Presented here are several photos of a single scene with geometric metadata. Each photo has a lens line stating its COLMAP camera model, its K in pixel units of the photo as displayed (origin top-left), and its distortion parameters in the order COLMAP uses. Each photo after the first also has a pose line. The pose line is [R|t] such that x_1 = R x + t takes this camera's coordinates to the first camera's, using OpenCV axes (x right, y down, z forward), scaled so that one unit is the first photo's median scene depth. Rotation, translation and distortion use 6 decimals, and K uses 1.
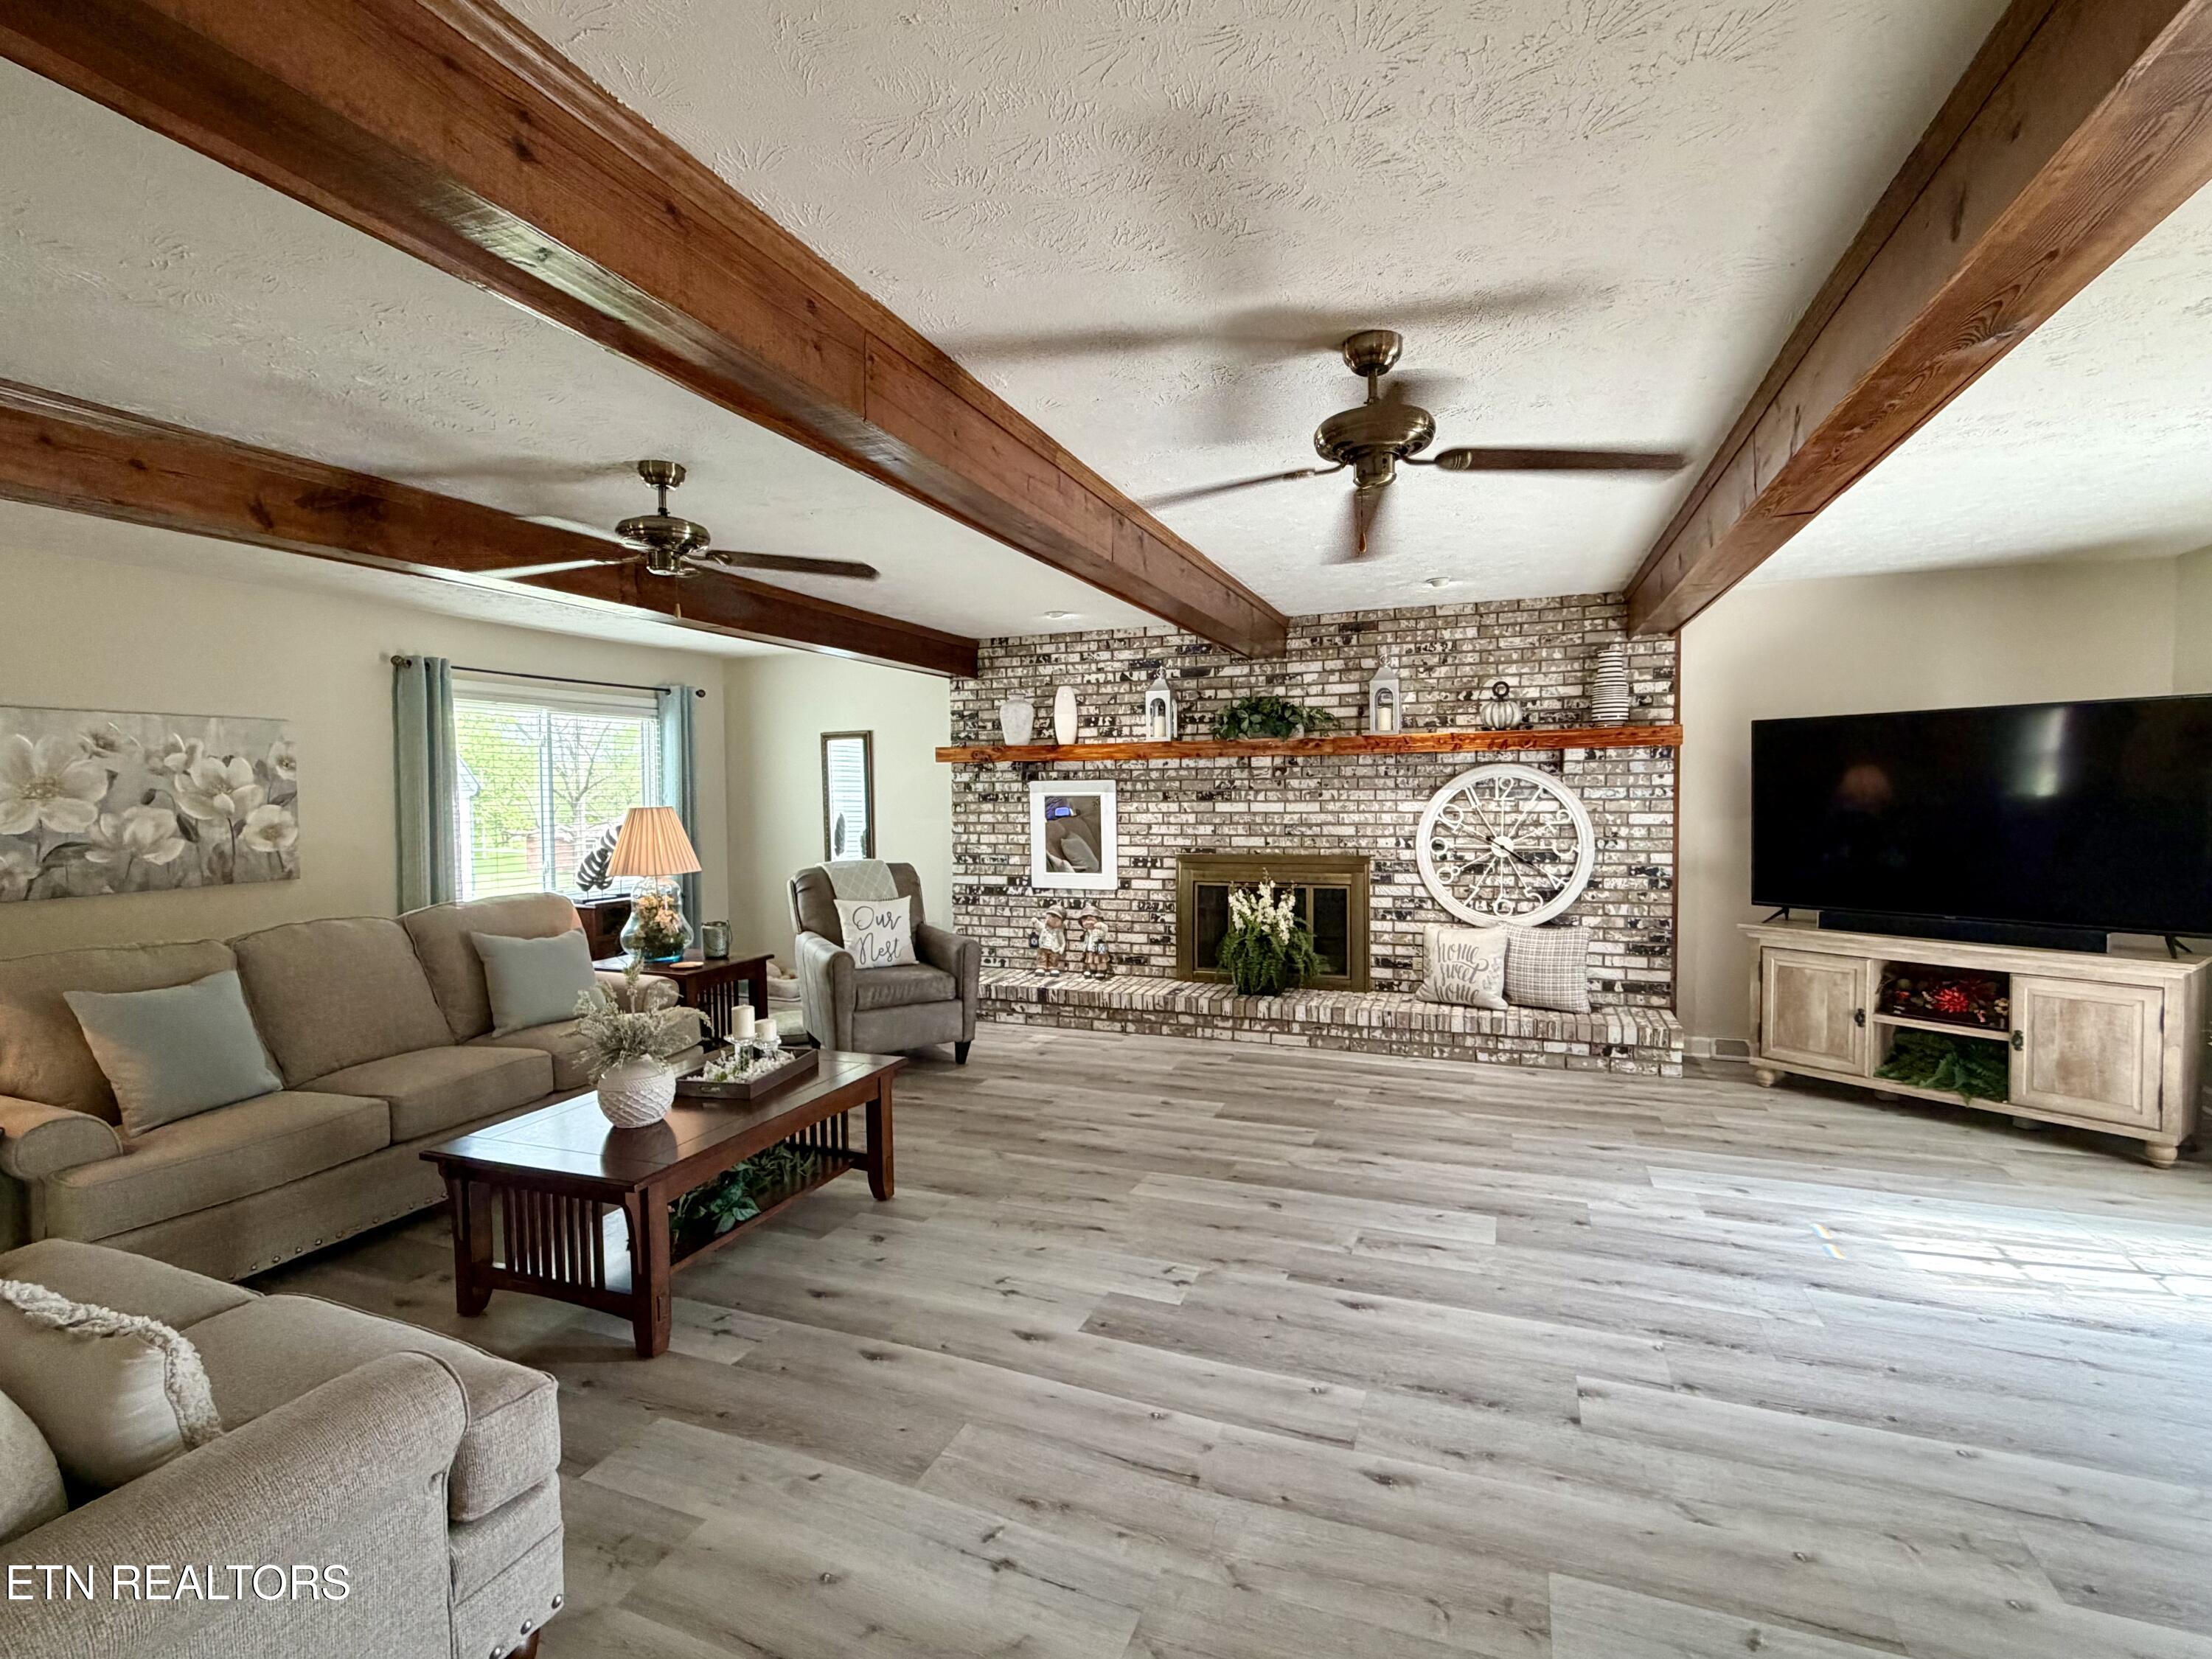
lens RADIAL K [[1025.8, 0, 1106.0], [0, 1025.8, 829.5], [0, 0, 1]] dist [-0.002969, 0.001682]
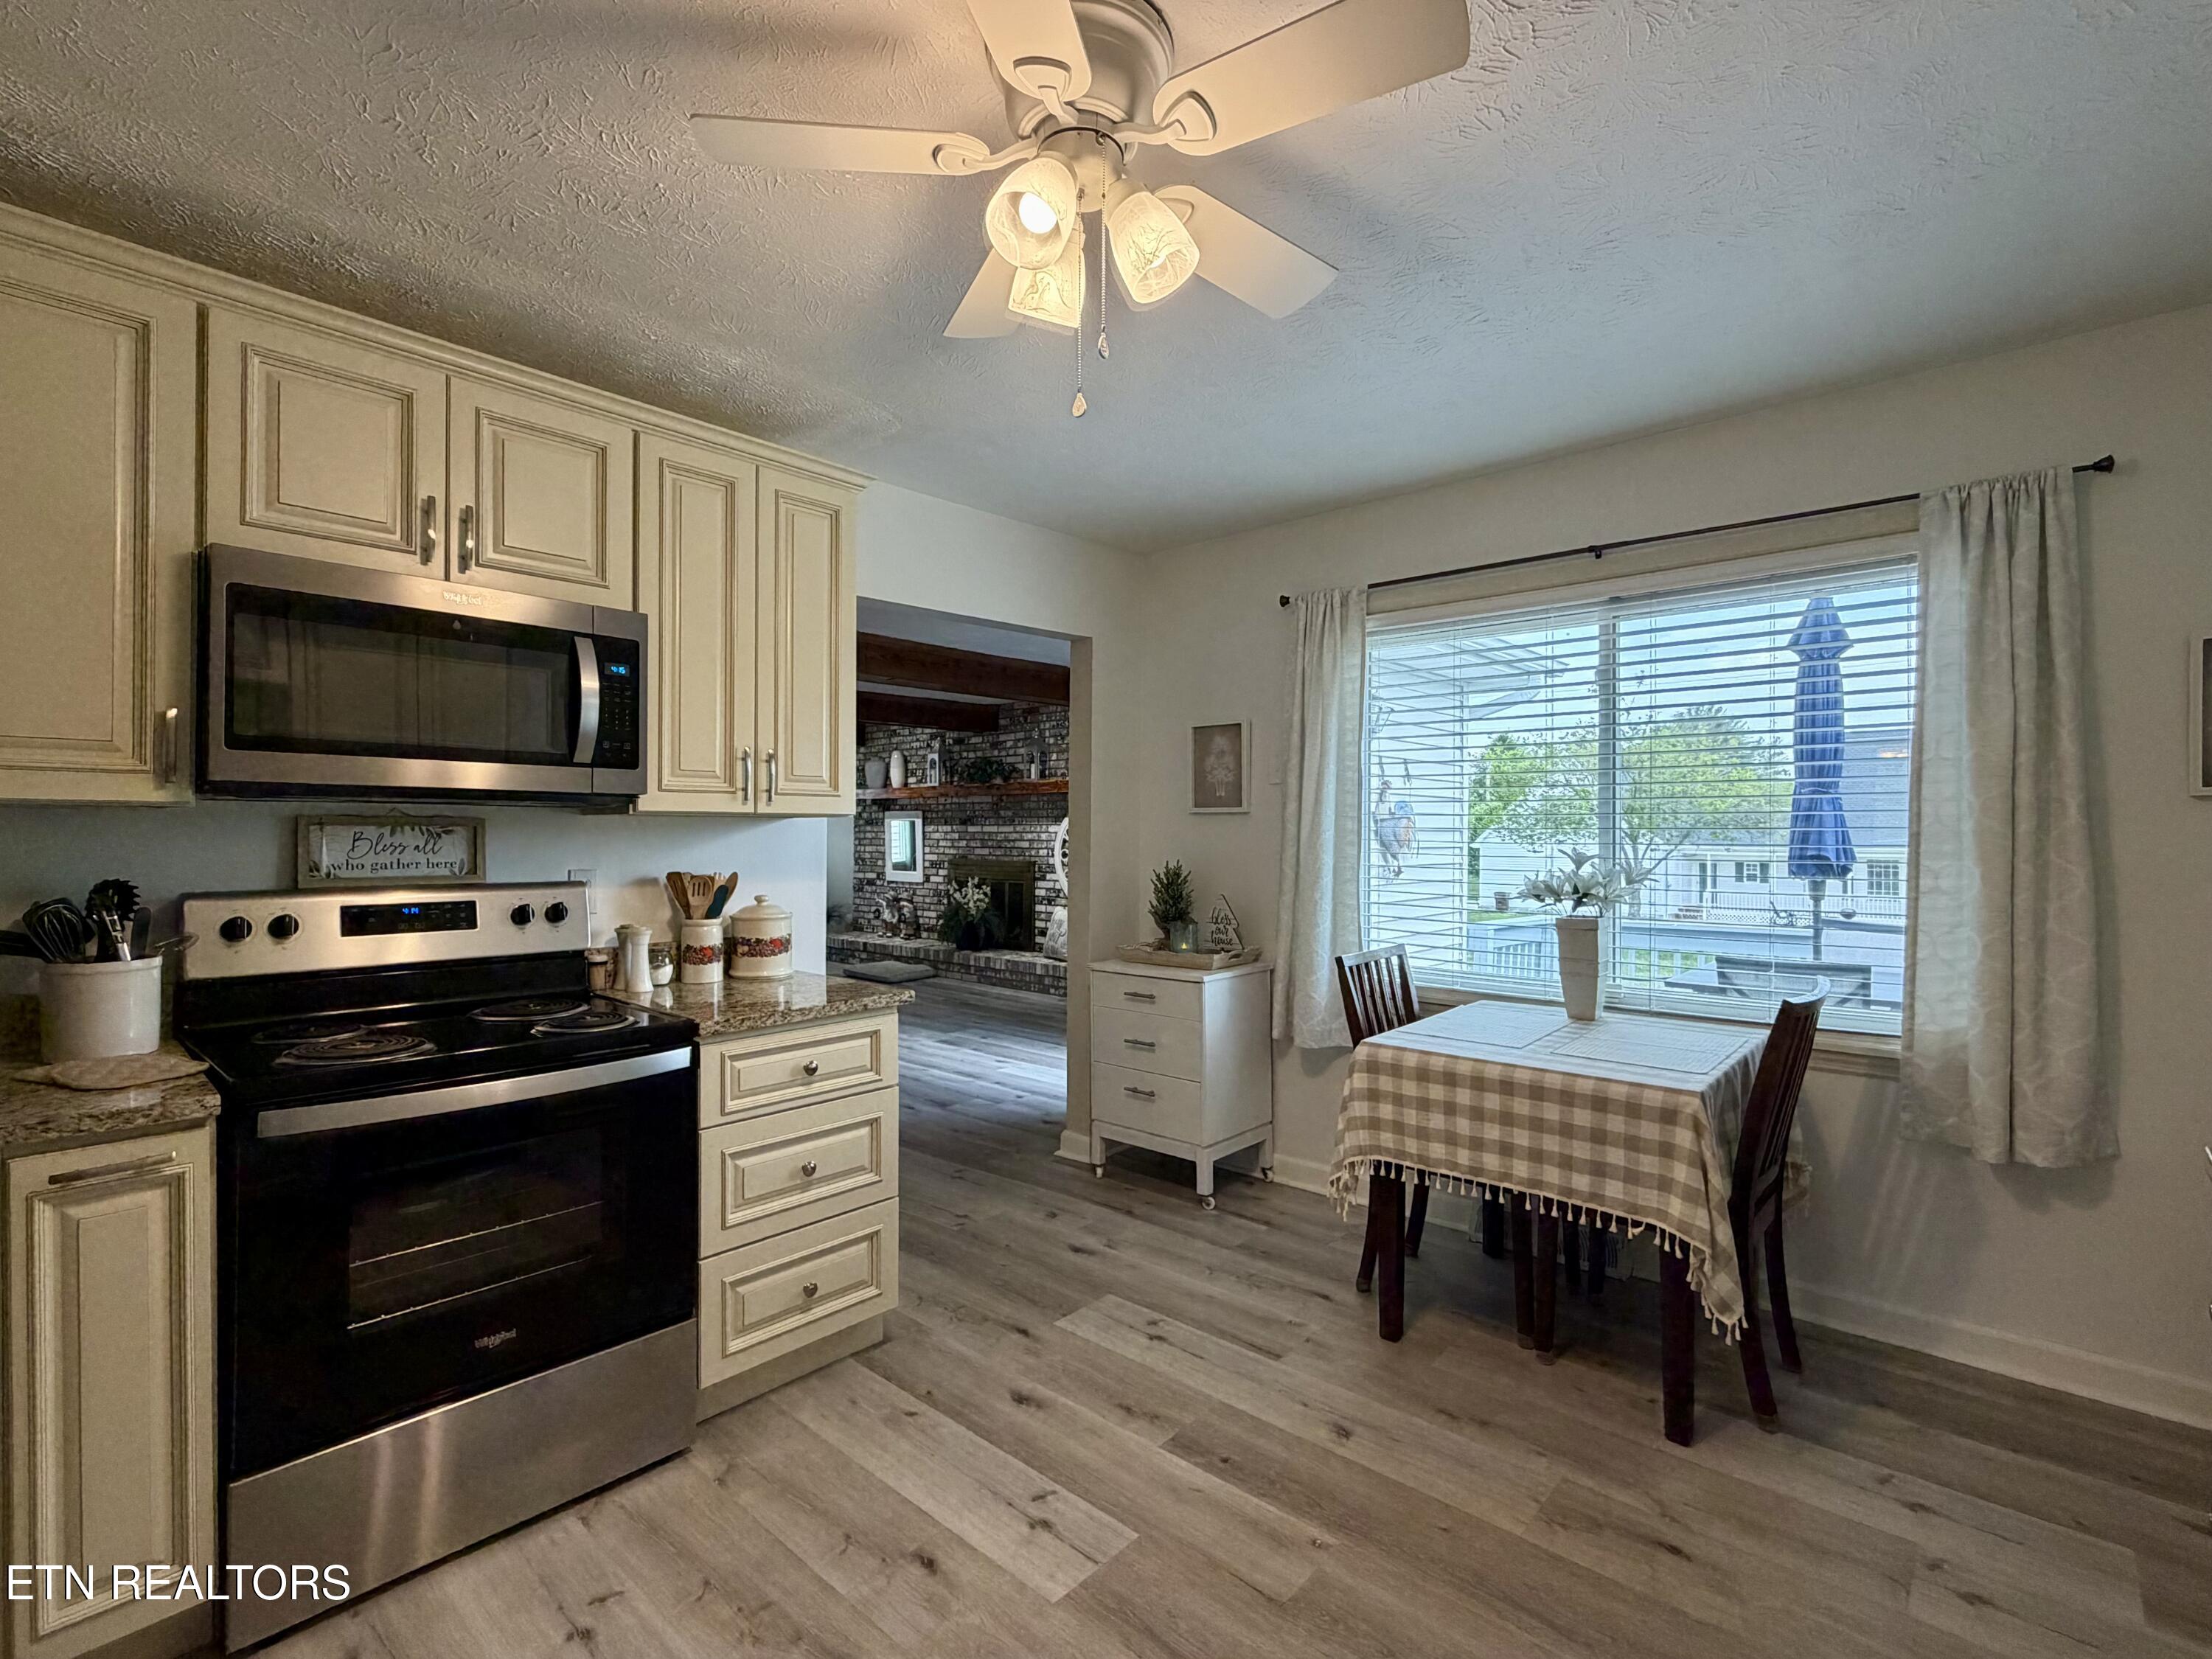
lens RADIAL K [[1025.8, 0, 1106.0], [0, 1025.8, 829.5], [0, 0, 1]] dist [-0.002969, 0.001682]
pose [[0.935984, 0.009915, -0.351902, 0.930092], [-0.022714, 0.999221, -0.032261, 0.026387], [0.351308, 0.038189, 0.935481, -0.395894]]
